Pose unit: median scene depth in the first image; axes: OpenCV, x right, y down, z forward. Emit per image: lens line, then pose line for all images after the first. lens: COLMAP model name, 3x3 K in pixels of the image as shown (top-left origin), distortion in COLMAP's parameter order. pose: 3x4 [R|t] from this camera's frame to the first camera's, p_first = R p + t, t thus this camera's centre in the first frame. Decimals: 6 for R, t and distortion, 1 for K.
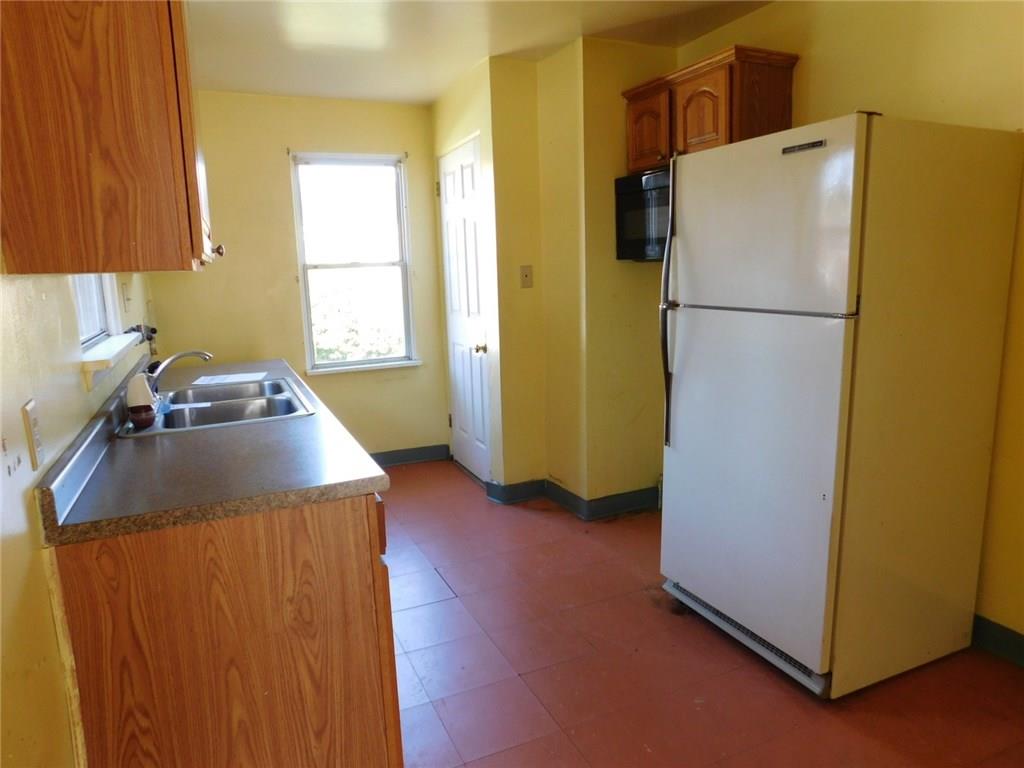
lens RADIAL K [[675.6, 0, 504.8], [0, 675.6, 382.0], [0, 0, 1]] dist [-0.043756, 0.015552]
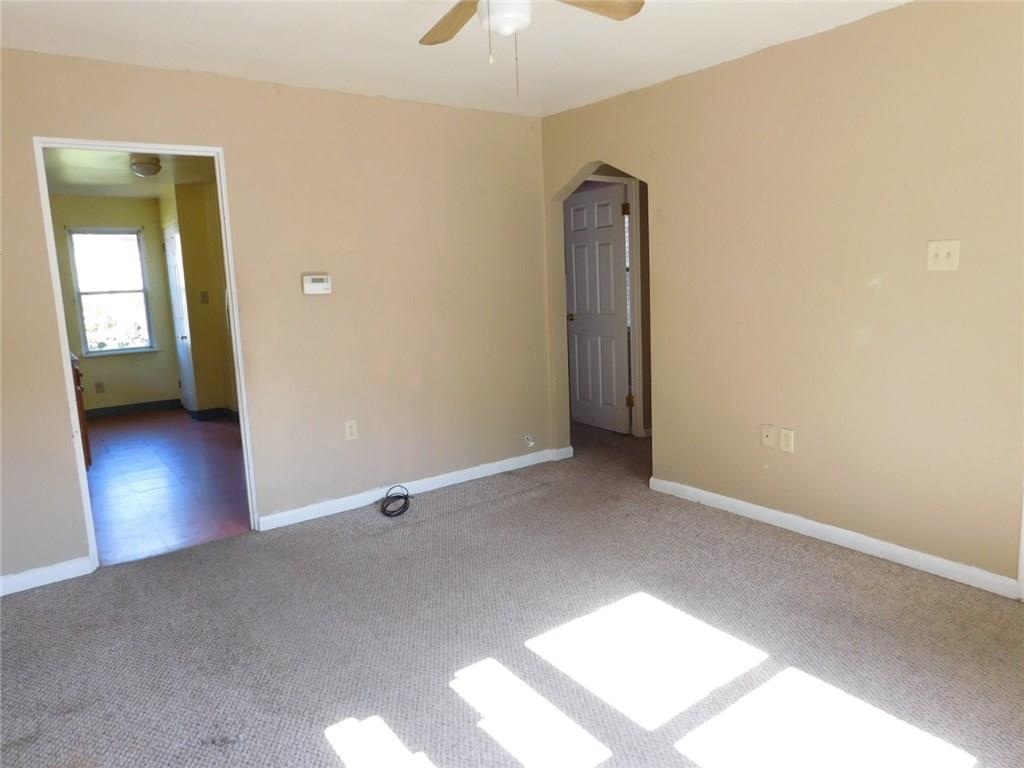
lens RADIAL K [[675.6, 0, 512.4], [0, 675.6, 384.6], [0, 0, 1]] dist [-0.043756, 0.015552]
pose [[0.974943, -0.039164, 0.218982, 0.383950], [0.044686, 0.998795, -0.020315, 0.138031], [-0.217922, 0.029591, 0.975517, -0.849207]]
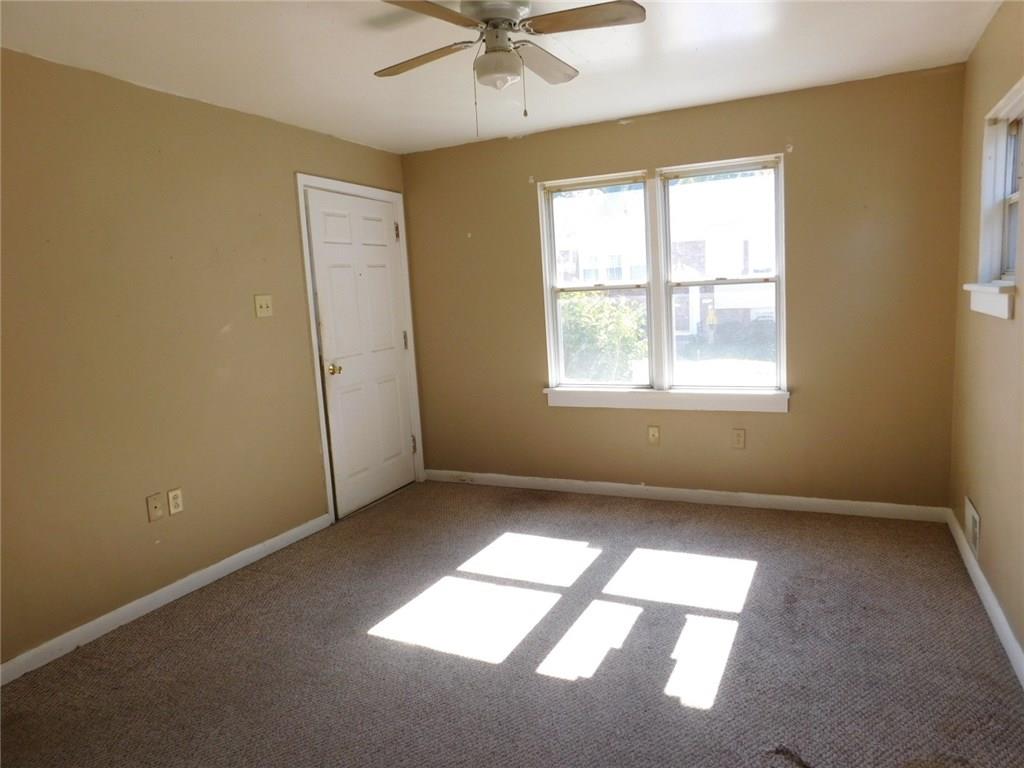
lens RADIAL K [[675.6, 0, 508.4], [0, 675.6, 384.4], [0, 0, 1]] dist [-0.043756, 0.015552]
pose [[-0.642392, -0.040516, 0.765304, -0.303804], [0.206339, 0.952583, 0.223631, -0.188155], [-0.738076, 0.301571, -0.603572, 0.983676]]
